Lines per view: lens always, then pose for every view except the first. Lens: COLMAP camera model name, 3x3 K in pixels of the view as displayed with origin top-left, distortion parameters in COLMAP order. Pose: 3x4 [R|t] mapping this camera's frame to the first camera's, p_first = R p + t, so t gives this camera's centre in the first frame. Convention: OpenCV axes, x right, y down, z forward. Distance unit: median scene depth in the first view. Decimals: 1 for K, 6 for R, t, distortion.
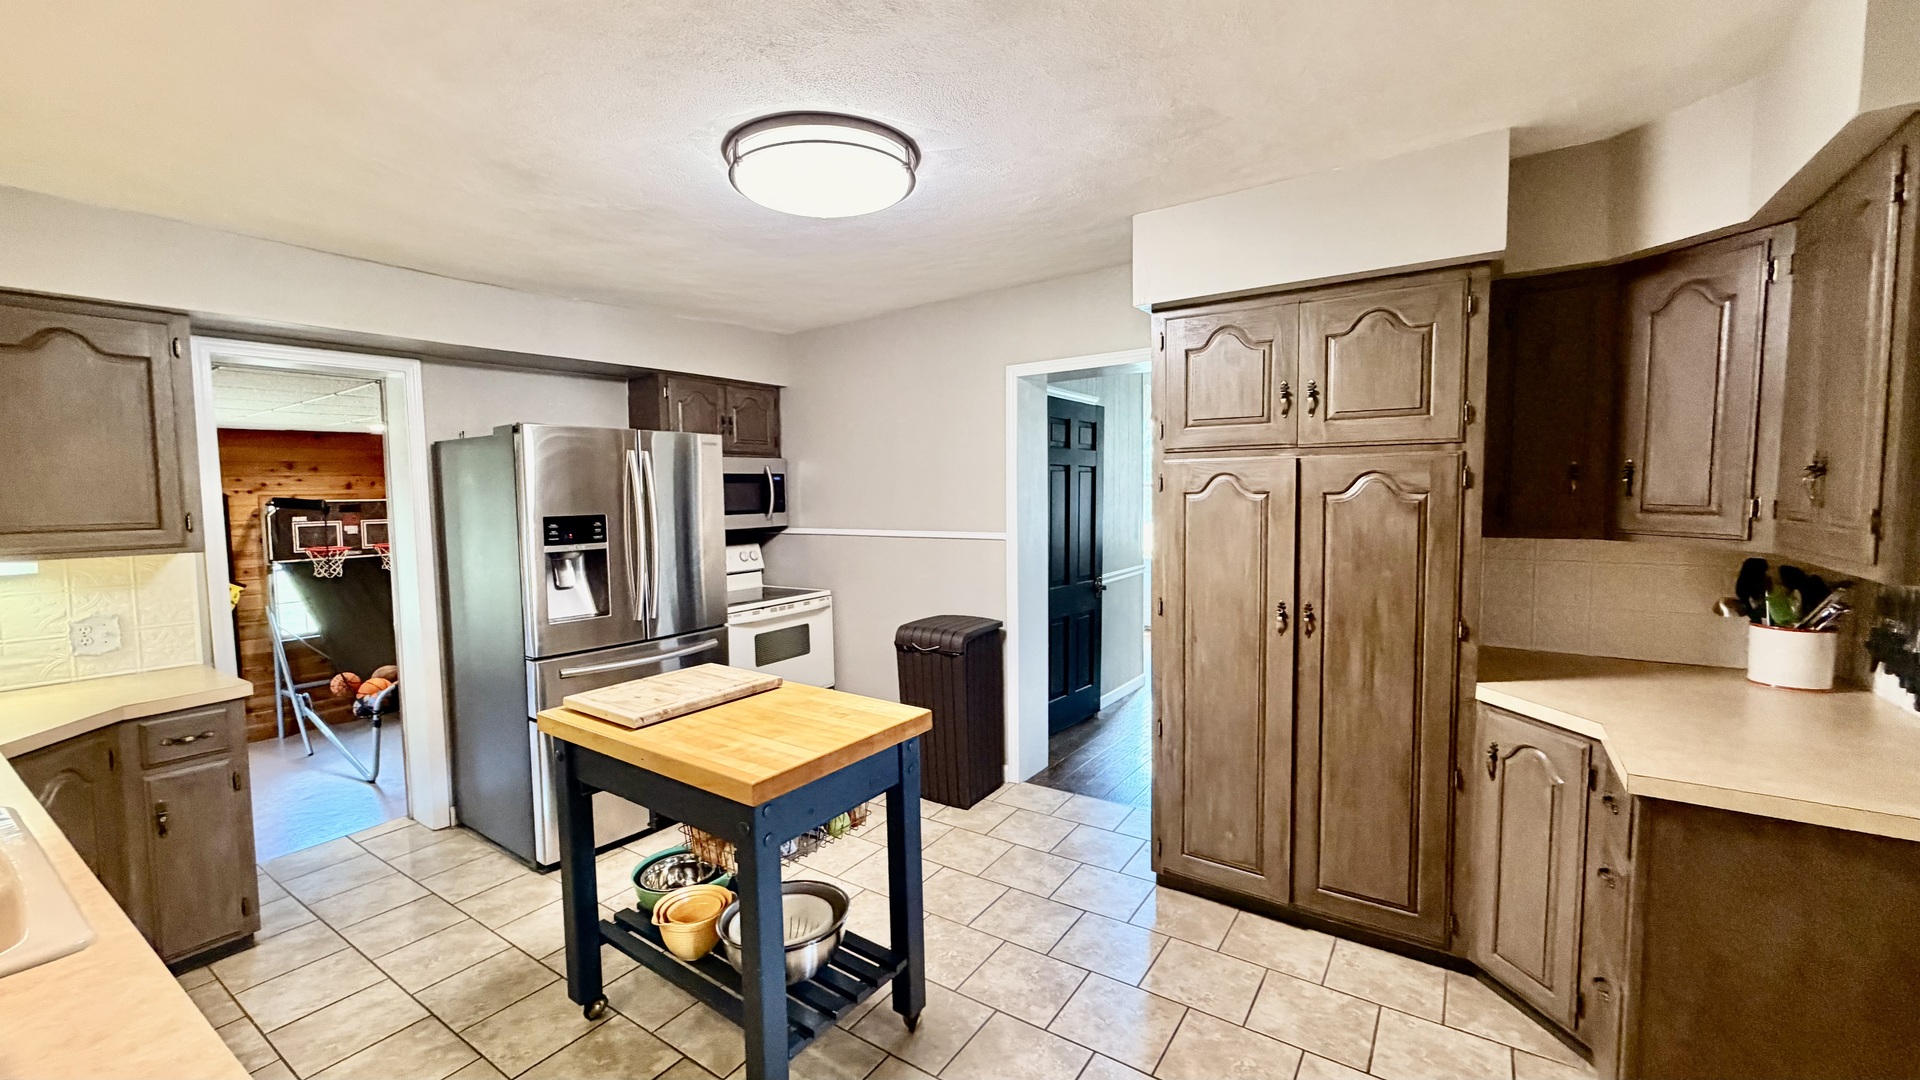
lens RADIAL K [[768.4, 0, 953.0], [0, 768.4, 537.1], [0, 0, 1]] dist [0.000047, 0.000115]
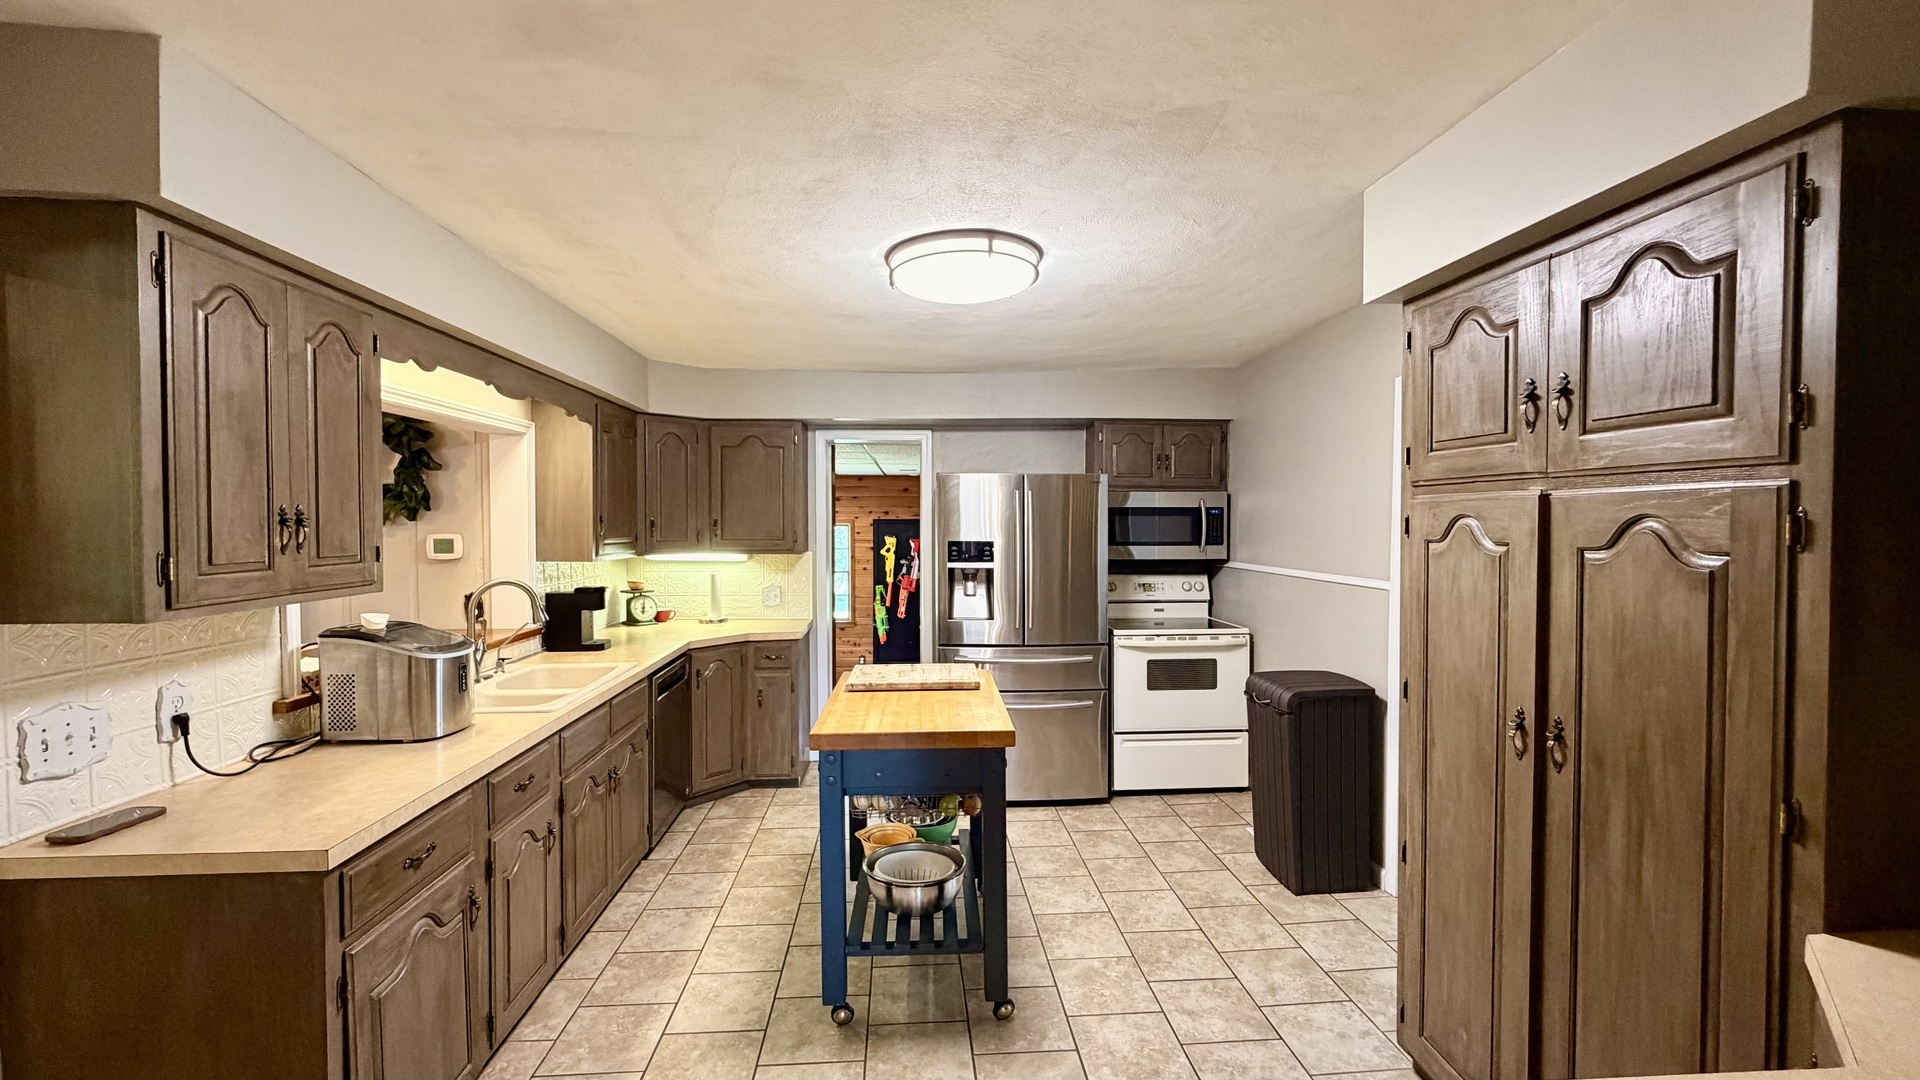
lens RADIAL K [[768.4, 0, 953.0], [0, 768.4, 537.1], [0, 0, 1]] dist [0.000047, 0.000115]
pose [[0.616614, 0.032375, -0.786599, 0.611446], [-0.059187, 0.998233, -0.005311, -0.030256], [0.785037, 0.049831, 0.617441, 0.188468]]
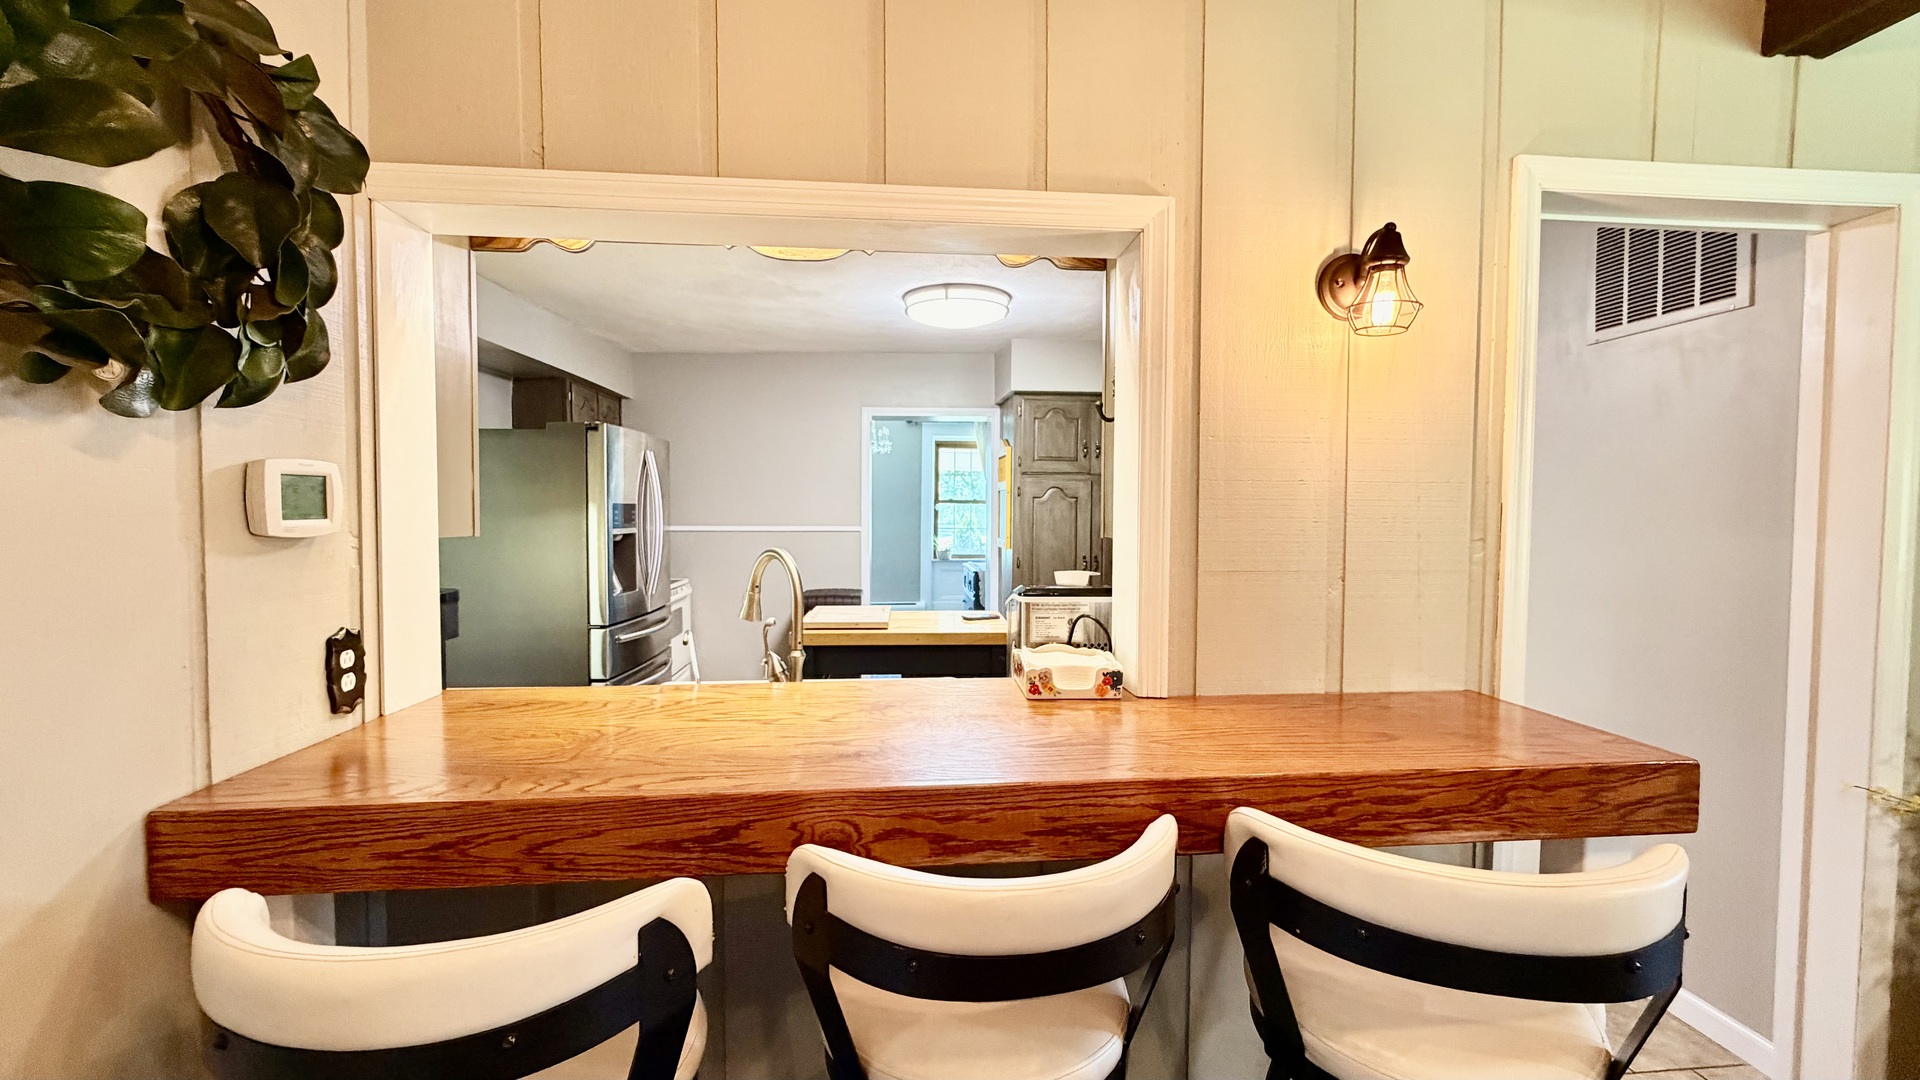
lens RADIAL K [[768.4, 0, 953.0], [0, 768.4, 537.1], [0, 0, 1]] dist [0.000047, 0.000115]
pose [[0.780595, -0.001534, 0.625036, -0.955410], [0.021863, 0.999452, -0.024851, 0.072458], [-0.624655, 0.033064, 0.780200, -0.260217]]
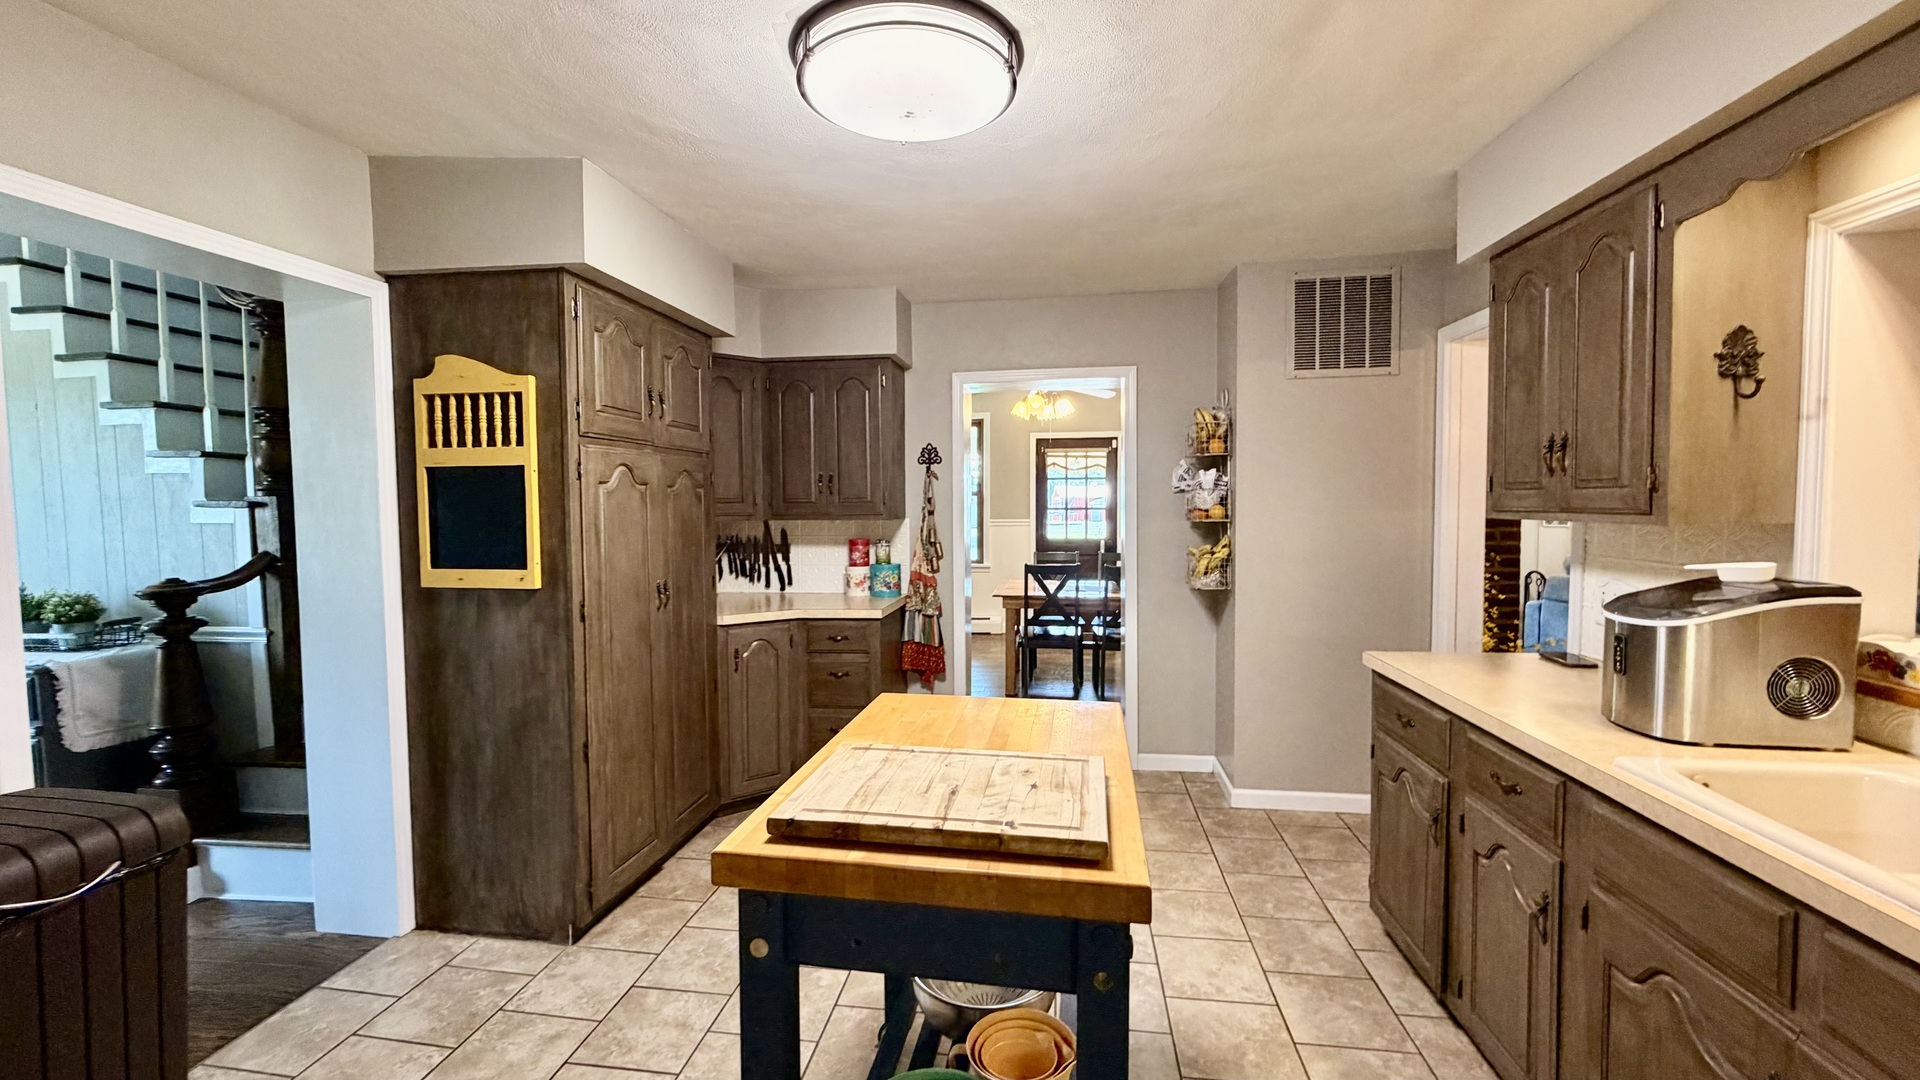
lens RADIAL K [[768.4, 0, 953.0], [0, 768.4, 537.1], [0, 0, 1]] dist [0.000047, 0.000115]
pose [[-0.436465, -0.024324, 0.899392, -0.731815], [0.076894, 0.994969, 0.064225, -0.018970], [-0.896430, 0.097189, -0.432398, 1.039331]]
